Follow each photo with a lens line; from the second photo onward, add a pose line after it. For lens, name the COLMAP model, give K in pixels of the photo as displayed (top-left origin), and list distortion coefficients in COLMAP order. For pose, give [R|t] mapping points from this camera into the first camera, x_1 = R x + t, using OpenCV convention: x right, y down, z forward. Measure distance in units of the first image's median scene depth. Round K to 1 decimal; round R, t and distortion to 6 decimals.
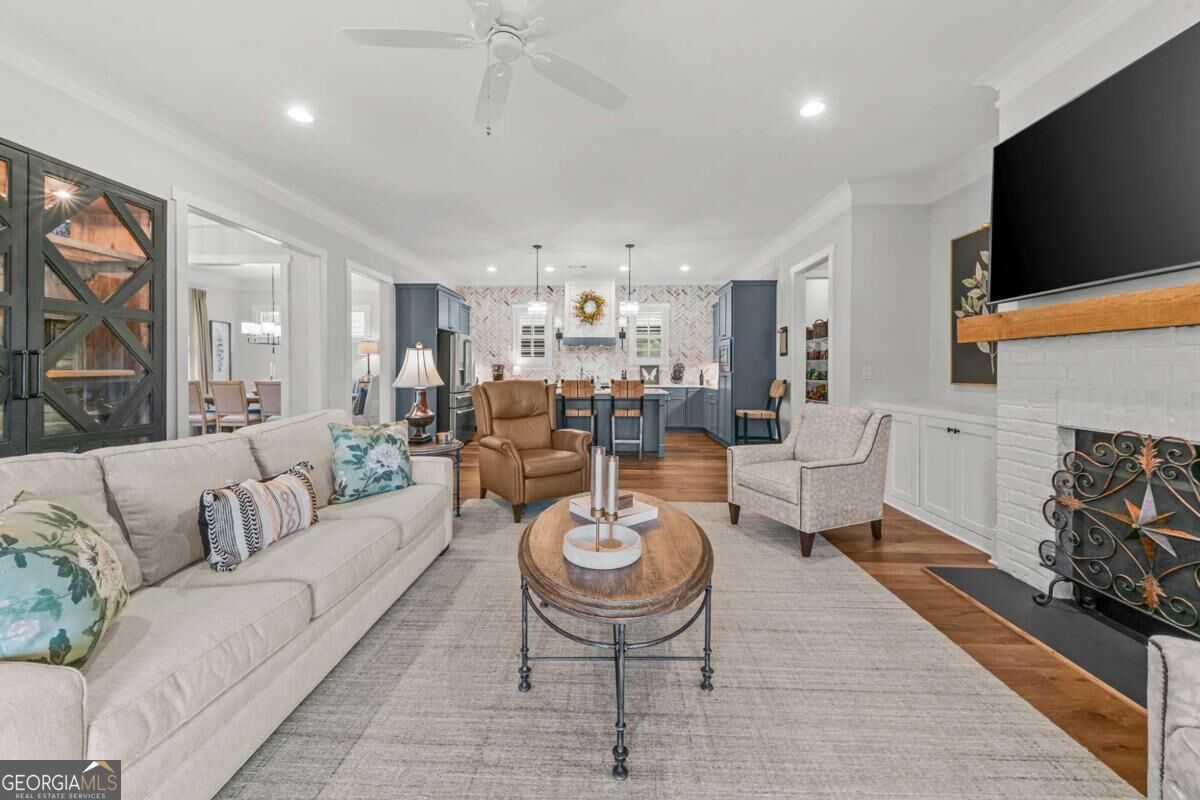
lens RADIAL K [[431.5, 0, 601.7], [0, 431.5, 389.9], [0, 0, 1]] dist [0.000962, 0.000060]
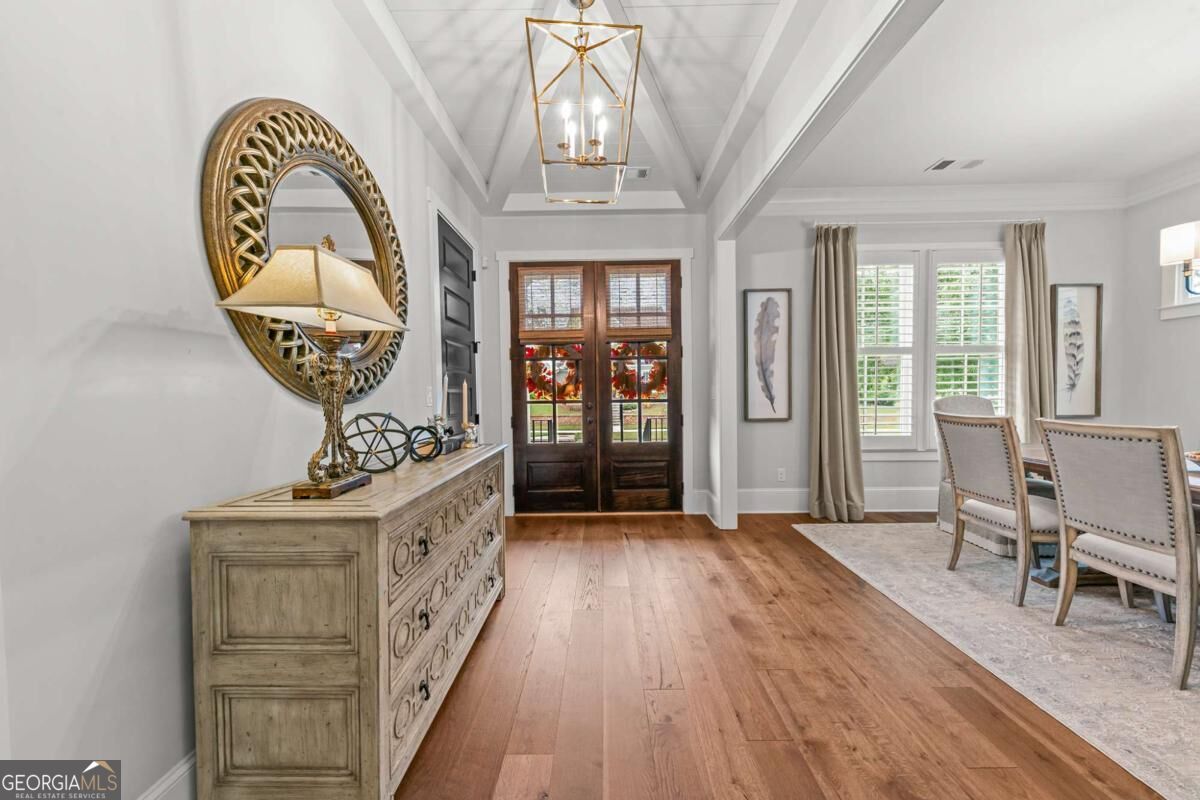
lens RADIAL K [[420.5, 0, 599.6], [0, 420.5, 388.5], [0, 0, 1]] dist [-0.000187, -0.000148]
pose [[0.002963, -0.009130, -0.999954, -0.429624], [-0.032325, 0.999435, -0.009221, -0.023351], [0.999473, 0.032351, 0.002667, 0.485184]]
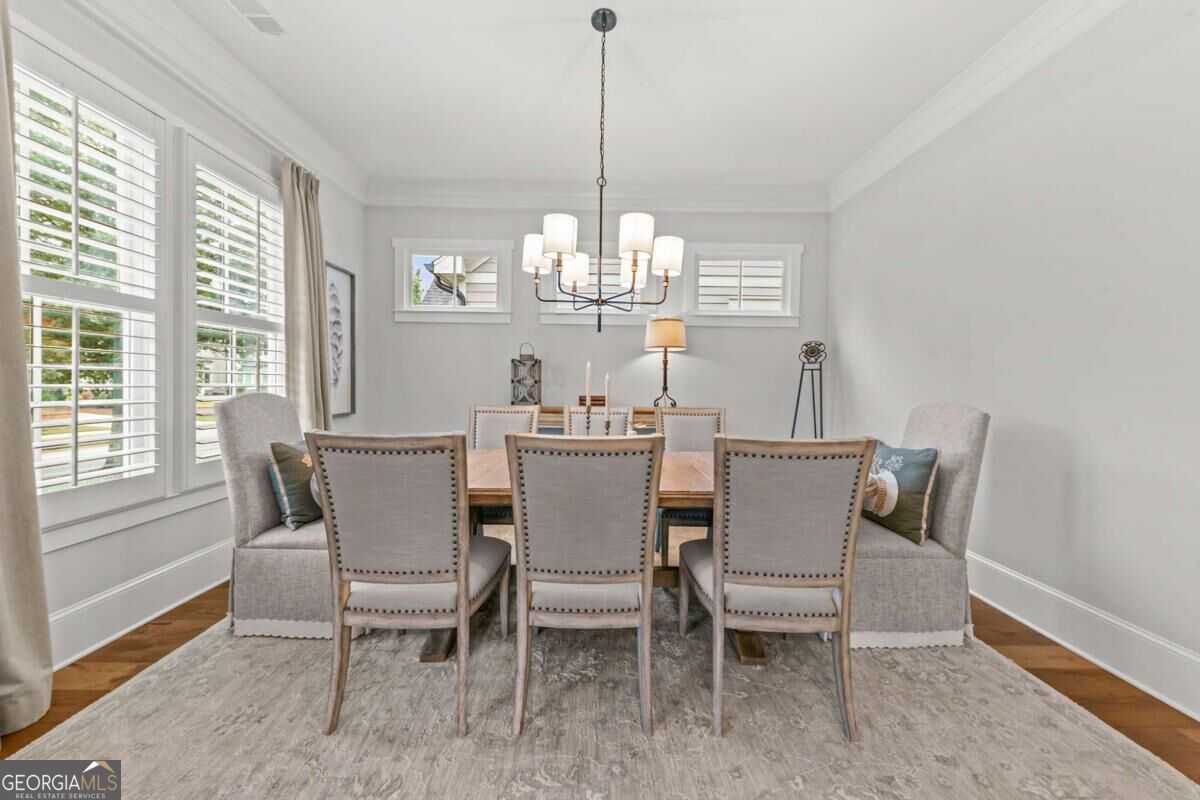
lens RADIAL K [[431.1, 0, 595.8], [0, 431.1, 395.8], [0, 0, 1]] dist [0.013891, -0.005002]
pose [[0.999779, 0.009153, 0.018921, -0.641090], [-0.008839, 0.999822, -0.016640, -0.027867], [-0.019070, 0.016469, 0.999682, 0.577128]]
